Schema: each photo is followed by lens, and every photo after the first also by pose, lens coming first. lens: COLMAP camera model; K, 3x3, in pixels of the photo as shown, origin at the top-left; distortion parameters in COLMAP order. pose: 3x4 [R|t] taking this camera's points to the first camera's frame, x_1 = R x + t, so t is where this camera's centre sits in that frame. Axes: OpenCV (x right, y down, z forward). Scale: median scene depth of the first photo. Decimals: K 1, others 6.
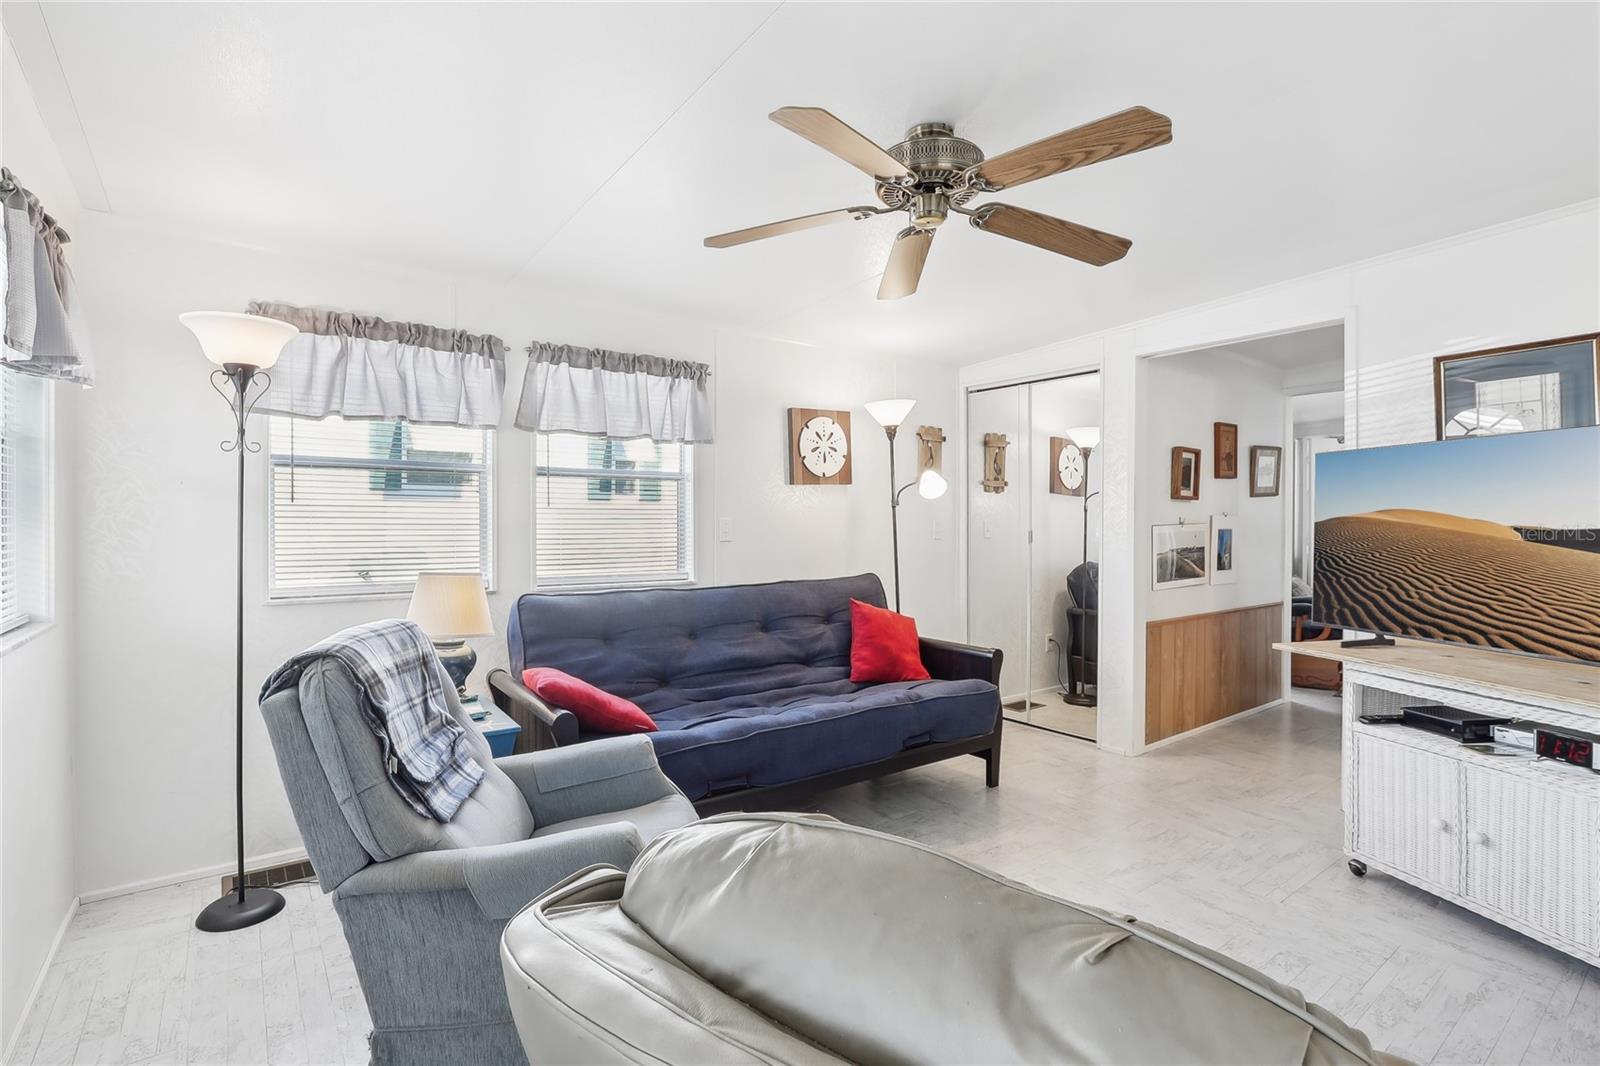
lens RADIAL K [[755.6, 0, 791.9], [0, 755.6, 530.1], [0, 0, 1]] dist [-0.016093, 0.000964]
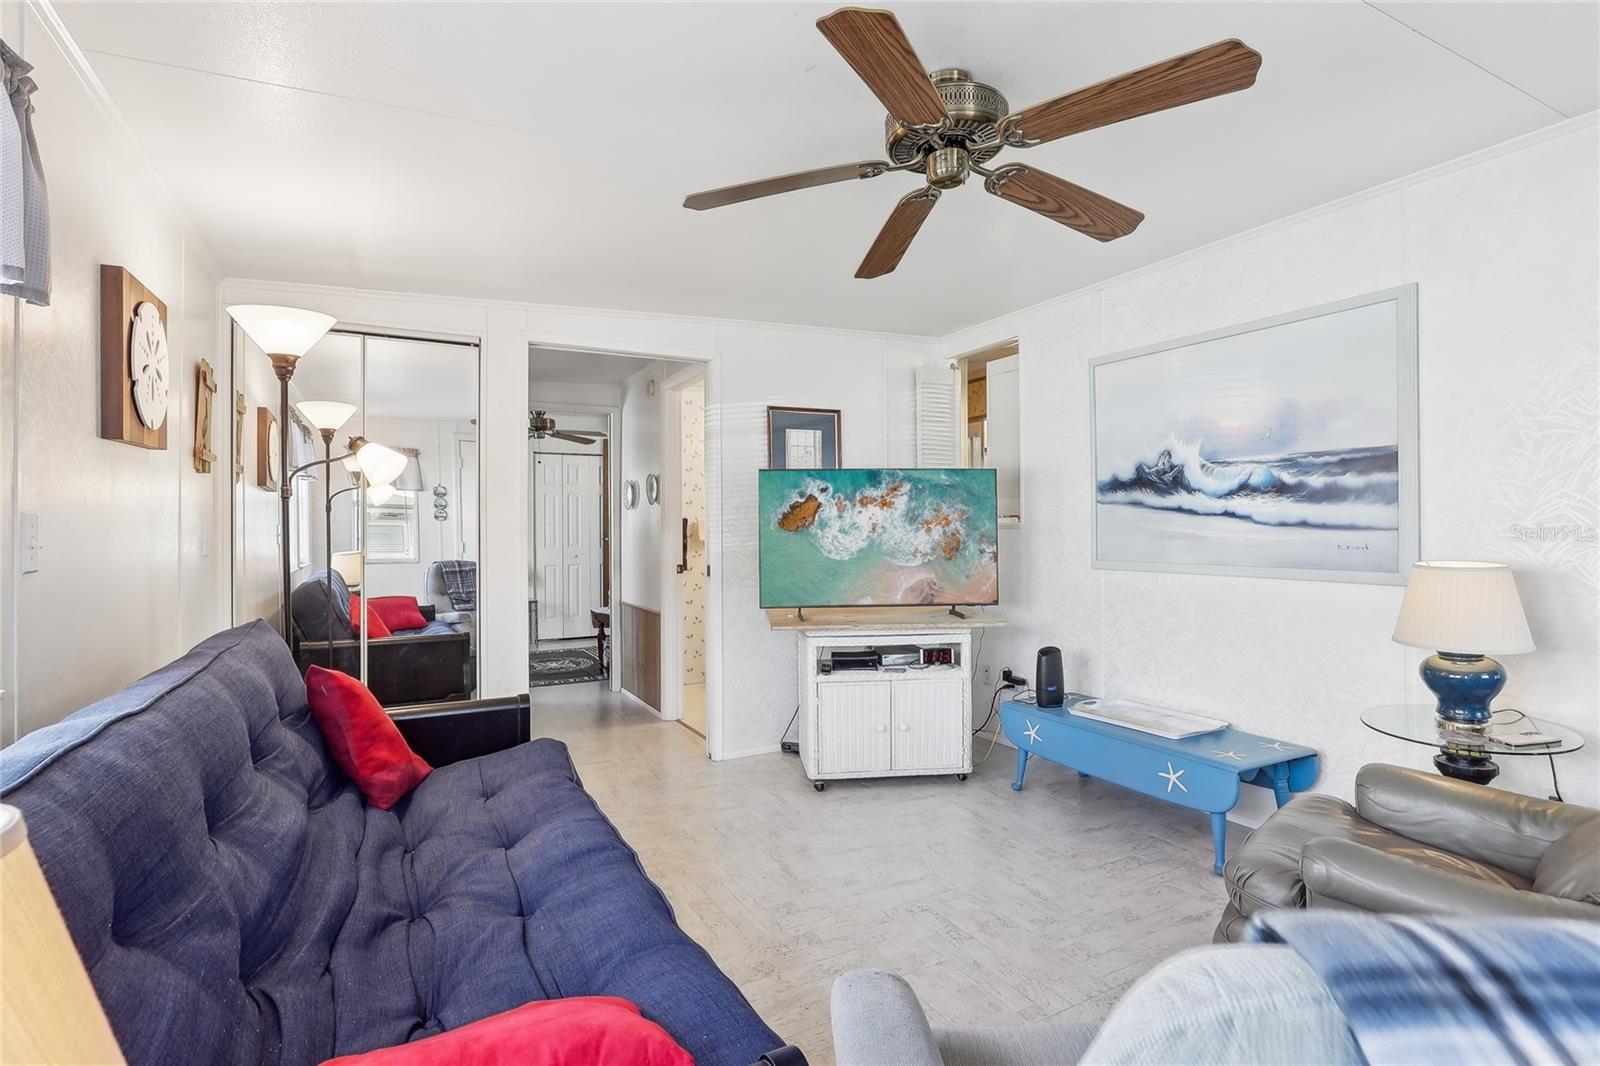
lens RADIAL K [[765.4, 0, 781.8], [0, 765.4, 505.3], [0, 0, 1]] dist [-0.017038, 0.000117]
pose [[0.157200, 0.033319, 0.987004, -0.581560], [0.020522, 0.999105, -0.036997, 0.009098], [-0.987353, 0.026071, 0.156376, 0.827695]]
